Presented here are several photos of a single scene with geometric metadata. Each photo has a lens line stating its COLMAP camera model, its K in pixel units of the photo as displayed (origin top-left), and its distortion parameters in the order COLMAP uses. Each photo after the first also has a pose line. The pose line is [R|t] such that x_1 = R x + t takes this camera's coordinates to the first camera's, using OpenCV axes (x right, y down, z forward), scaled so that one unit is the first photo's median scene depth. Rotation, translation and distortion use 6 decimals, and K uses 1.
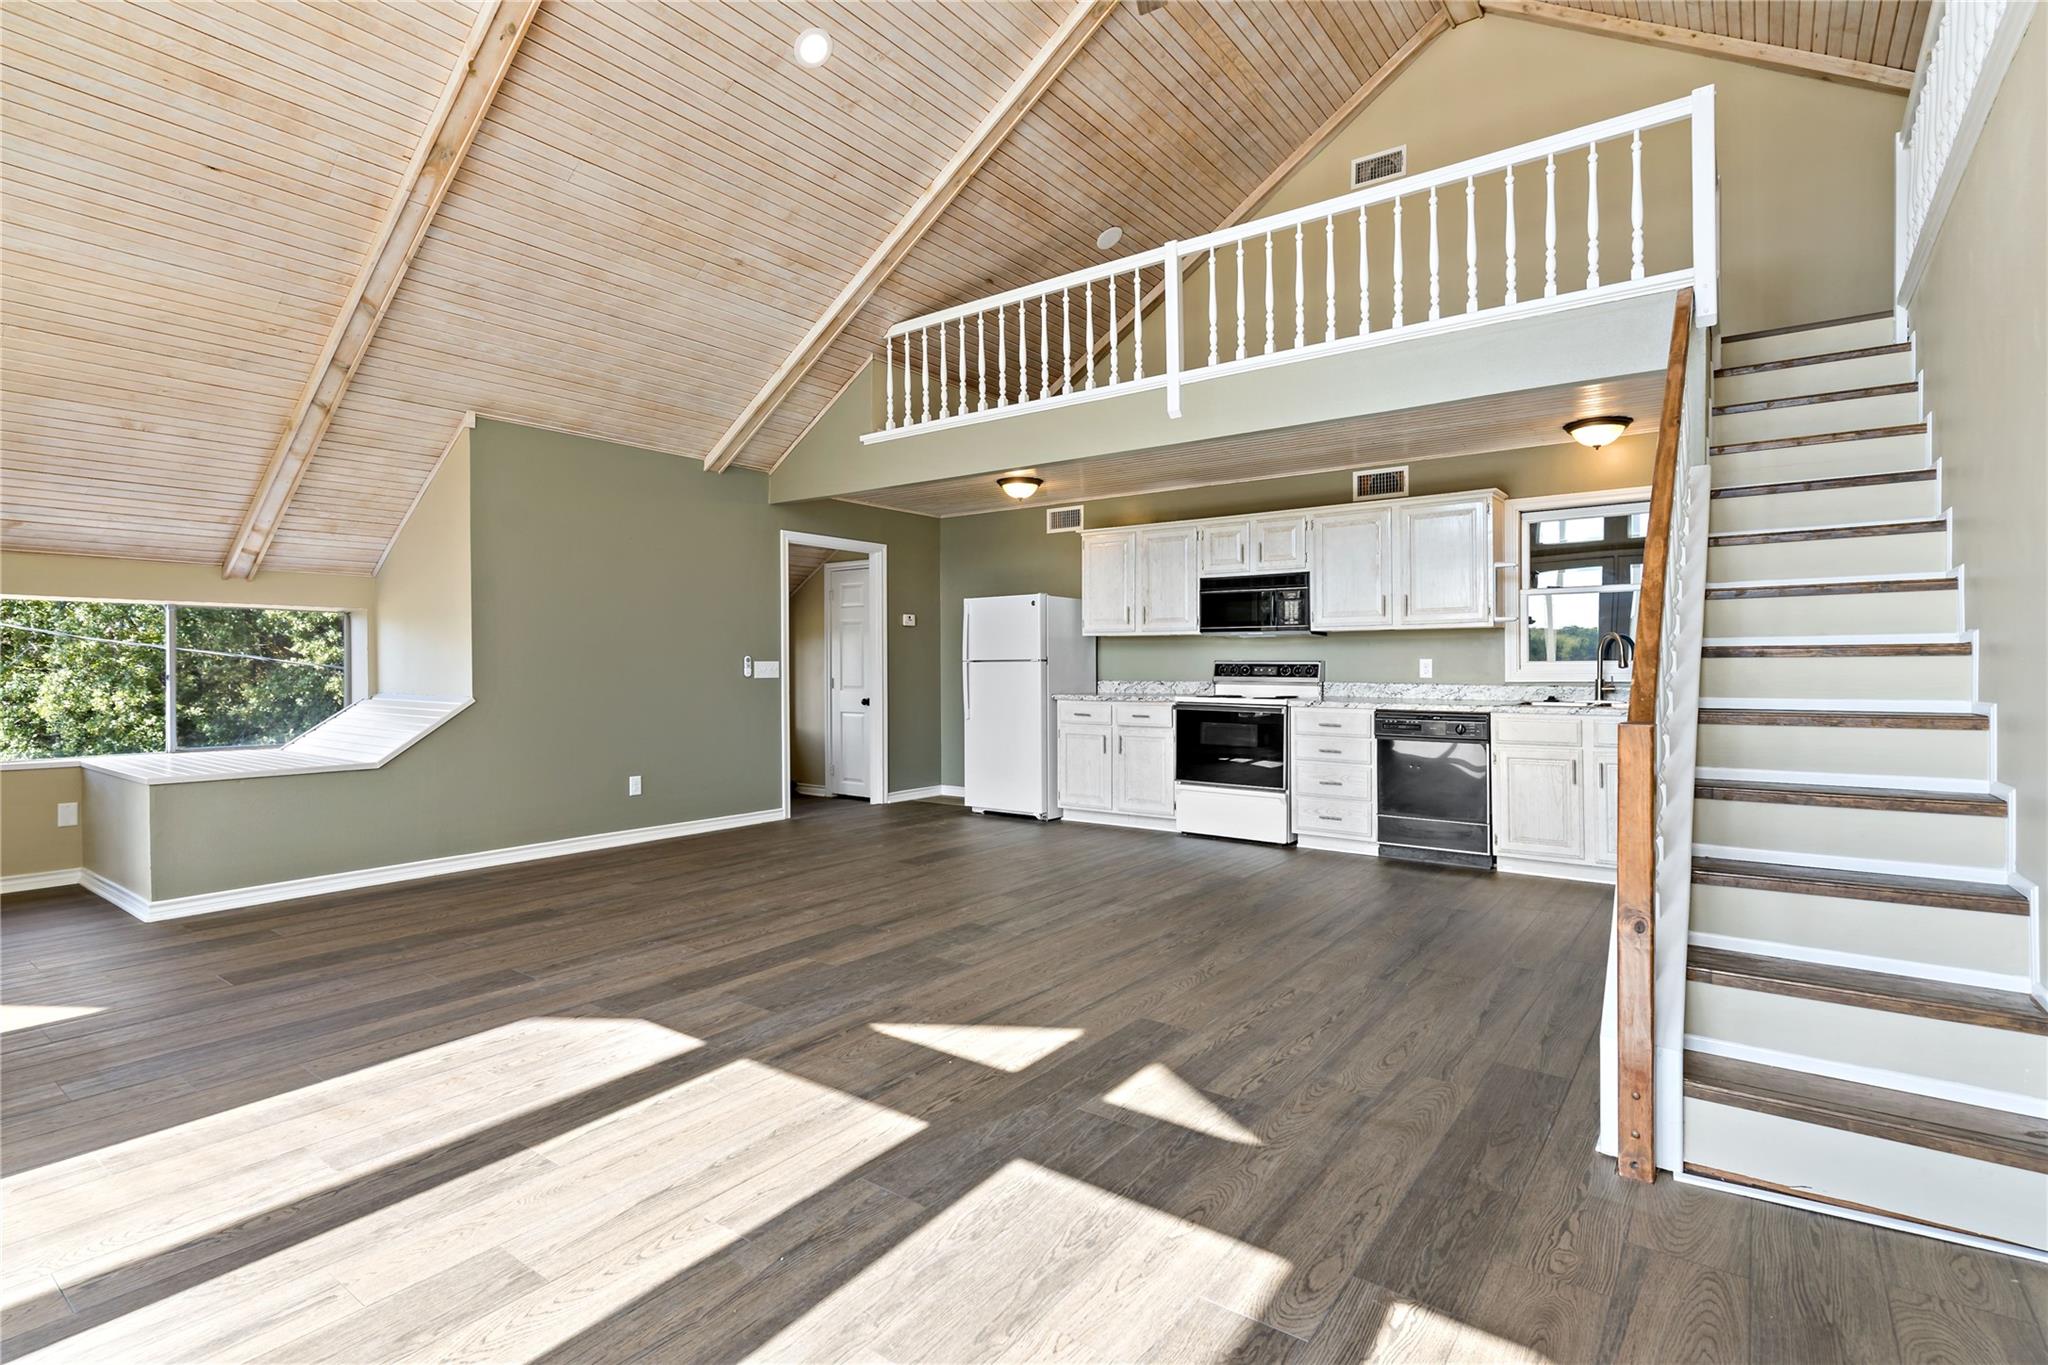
lens RADIAL K [[981.3, 0, 1030.5], [0, 981.3, 672.4], [0, 0, 1]] dist [-0.001990, 0.002240]
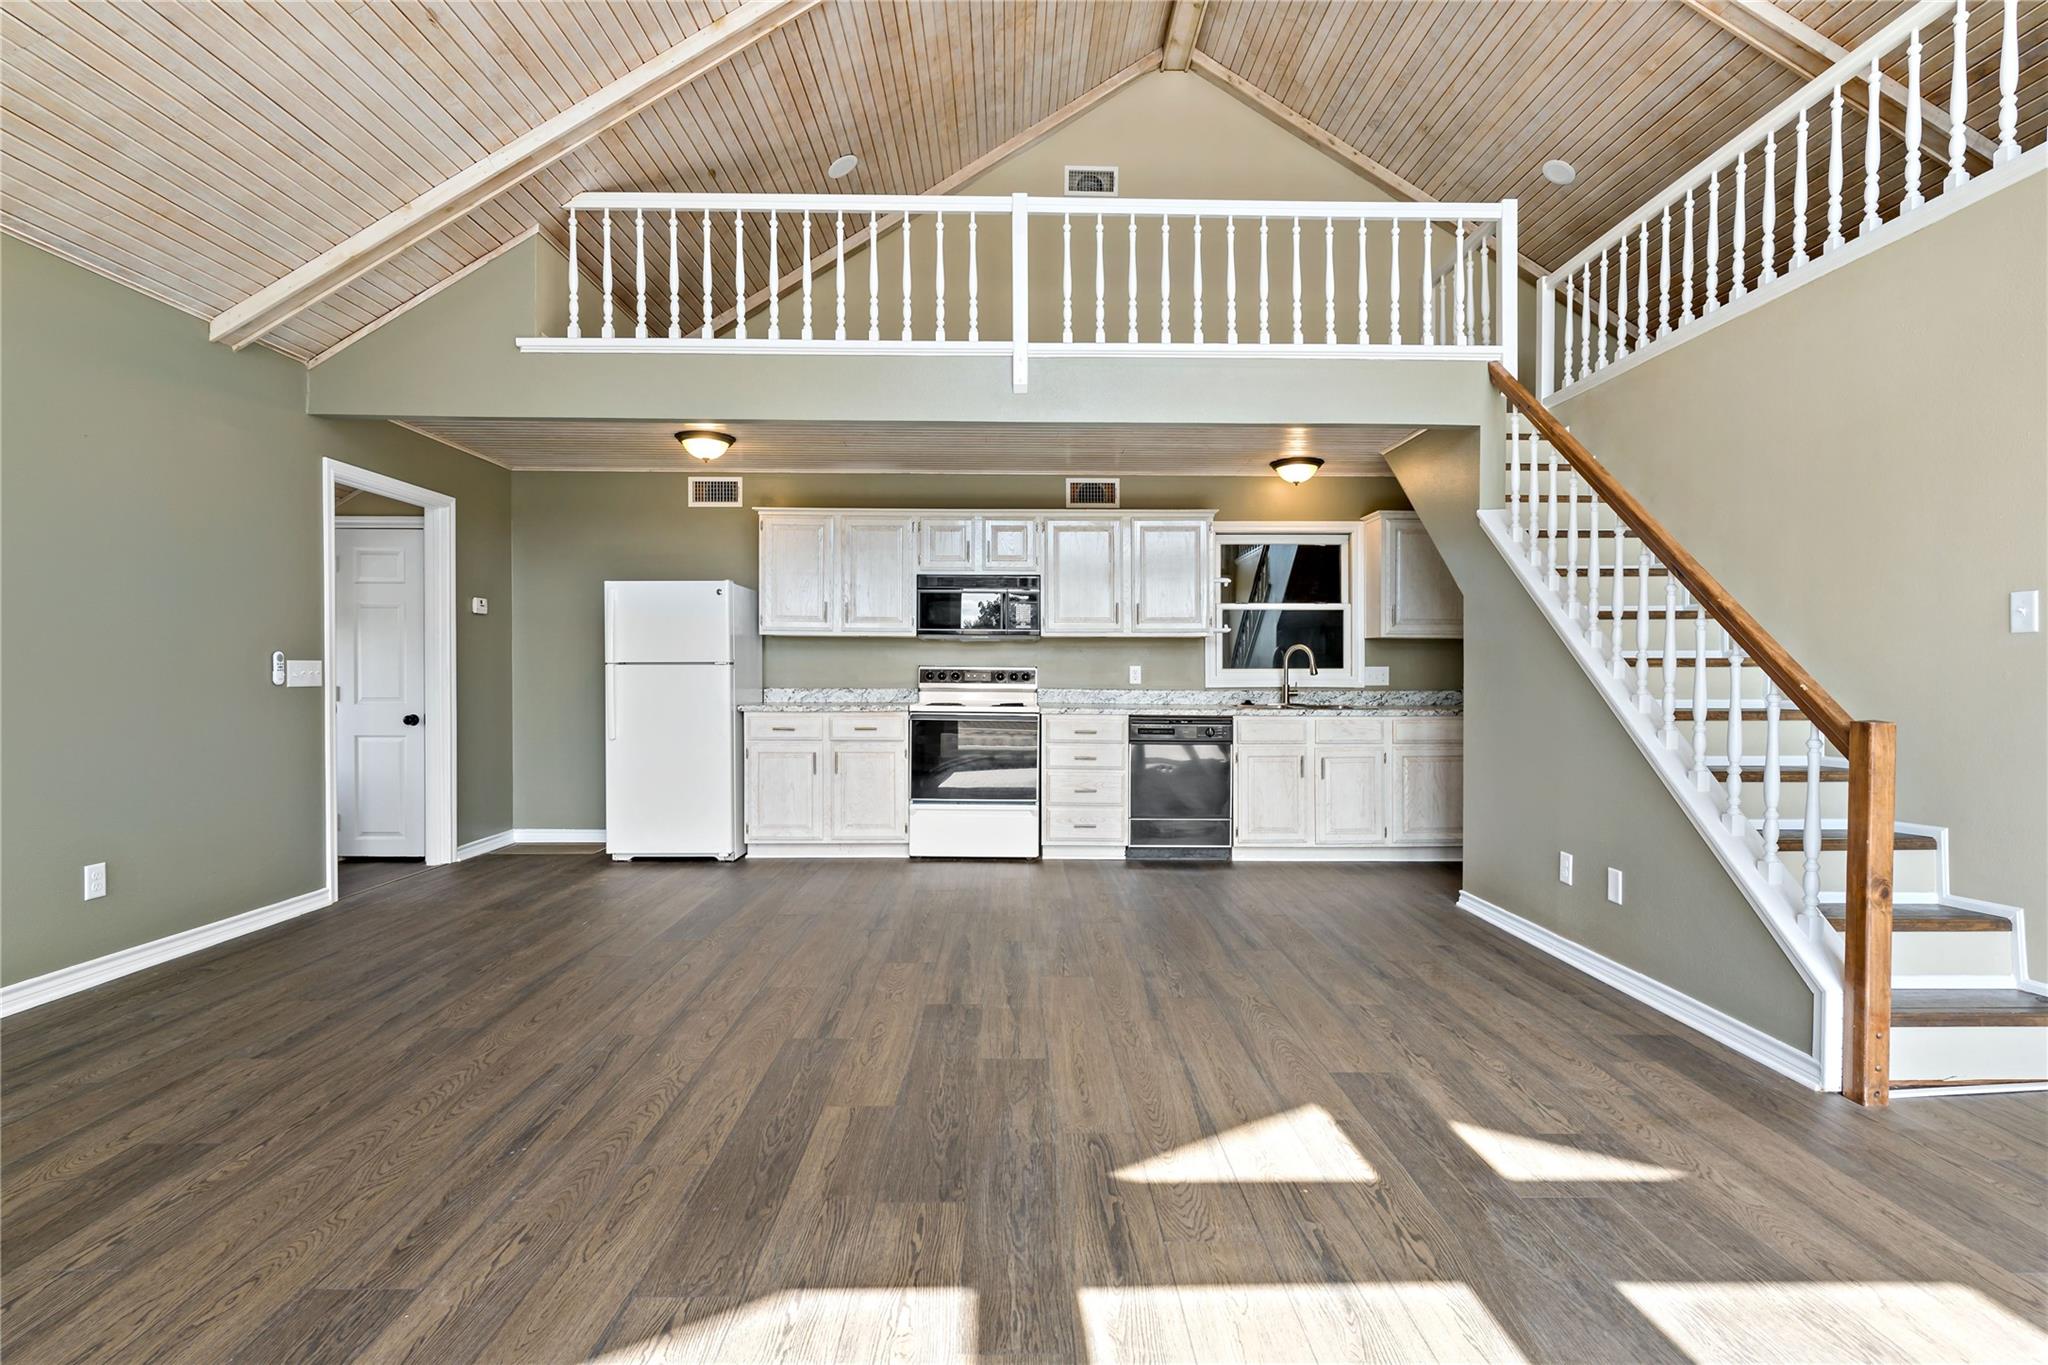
lens RADIAL K [[981.3, 0, 1023.4], [0, 981.3, 681.6], [0, 0, 1]] dist [-0.001990, 0.002240]
pose [[0.795301, -0.001688, 0.606212, -0.364277], [-0.000823, 0.999992, 0.003865, -0.000691], [-0.606214, -0.003573, 0.795294, 0.268609]]
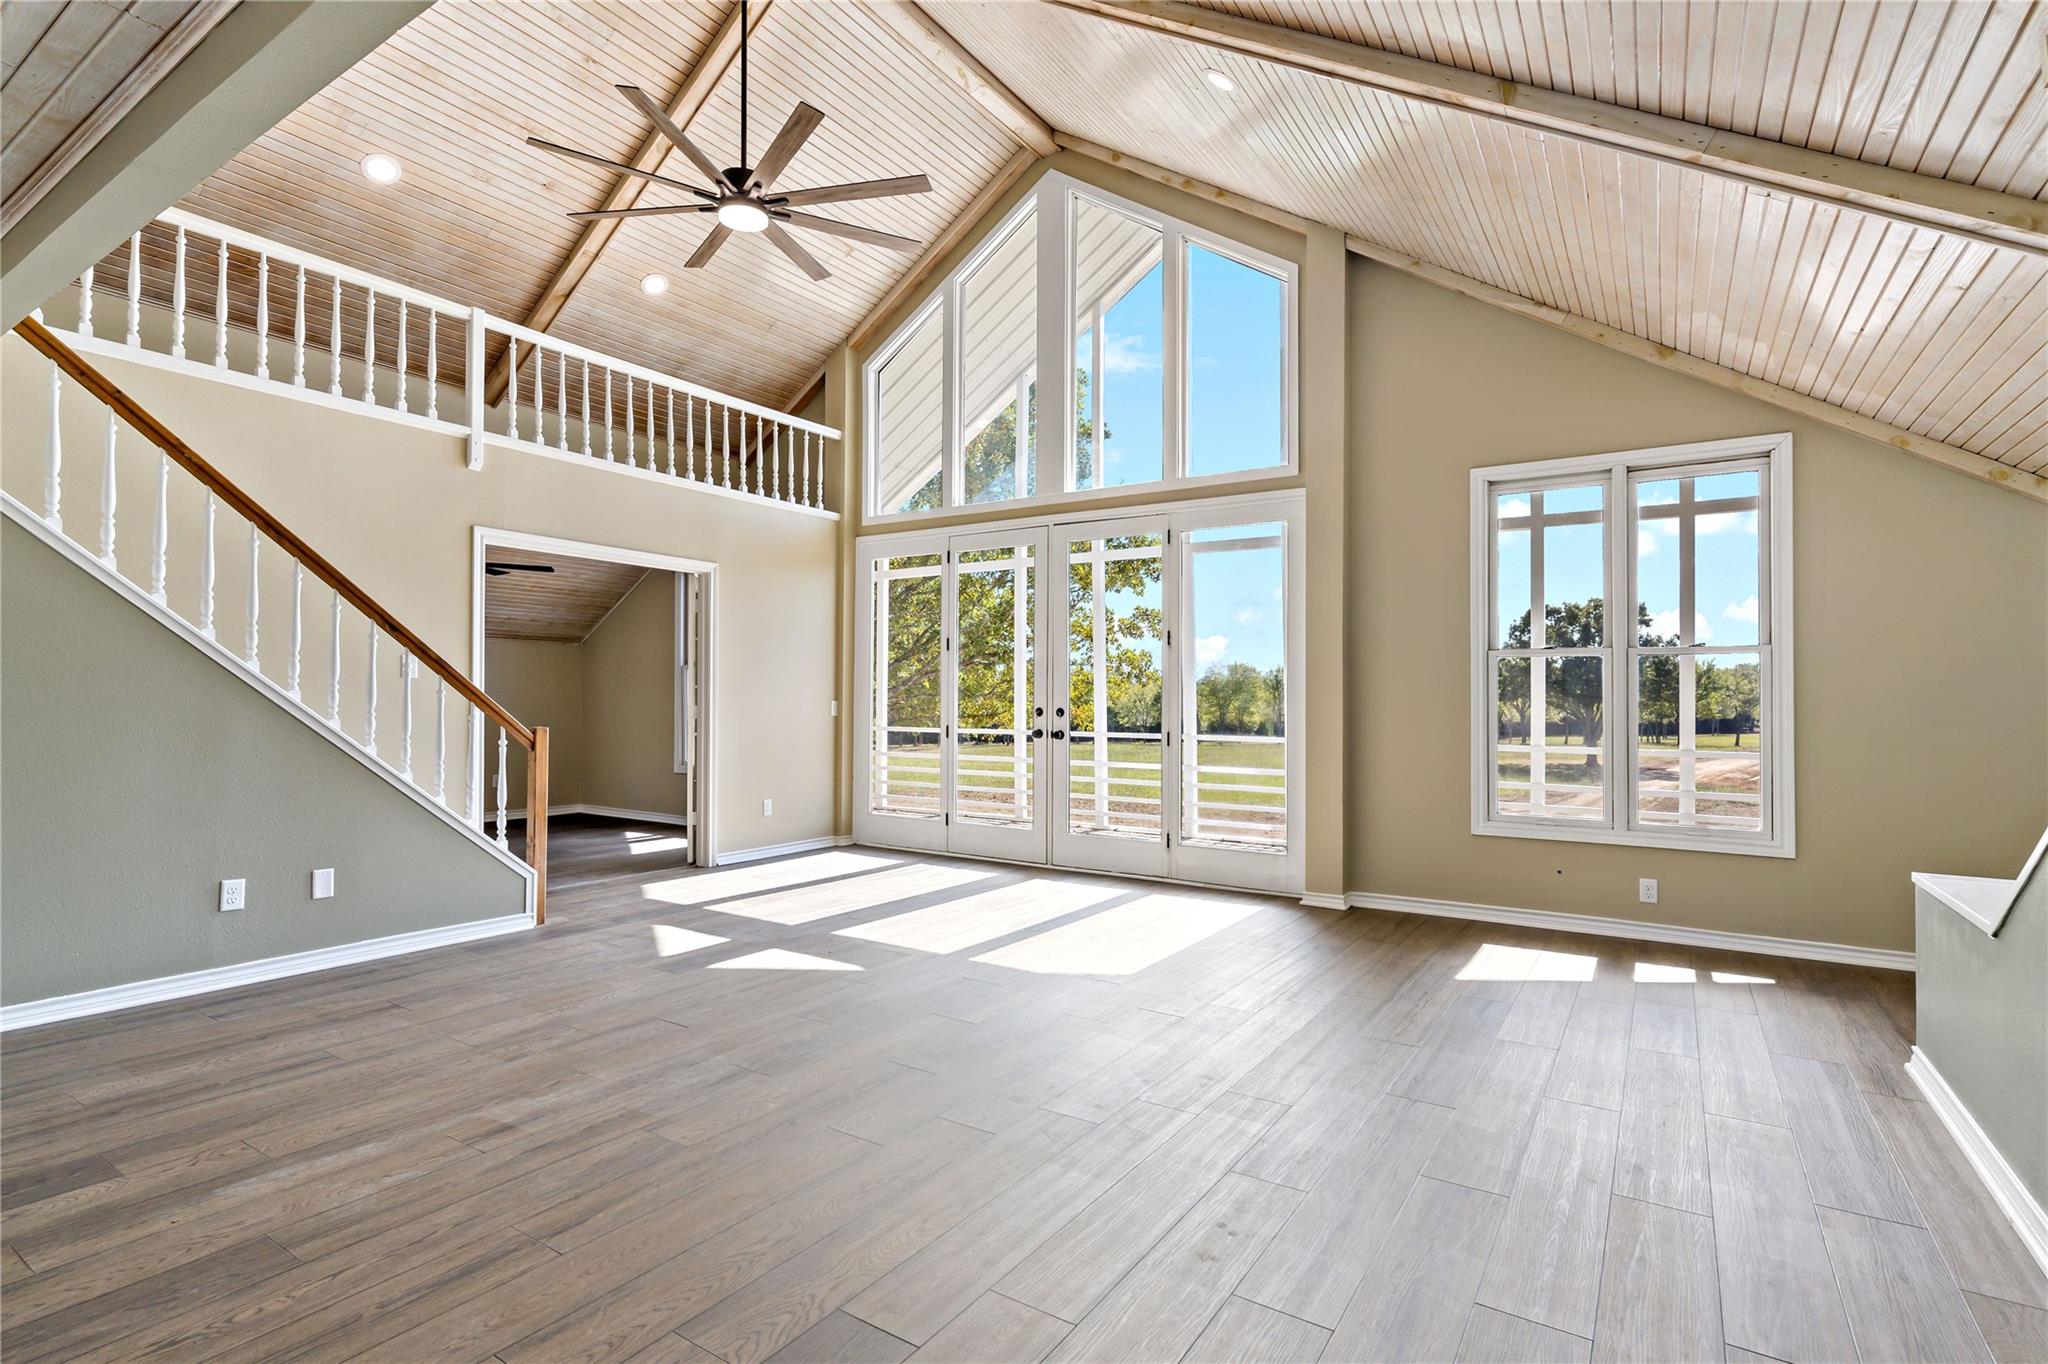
lens RADIAL K [[981.3, 0, 1019.7], [0, 981.3, 688.1], [0, 0, 1]] dist [-0.001990, 0.002240]
pose [[-0.998390, -0.011090, -0.055619, -0.153457], [-0.010680, 0.999914, -0.007676, -0.014860], [0.055699, -0.007070, -0.998423, 1.339220]]
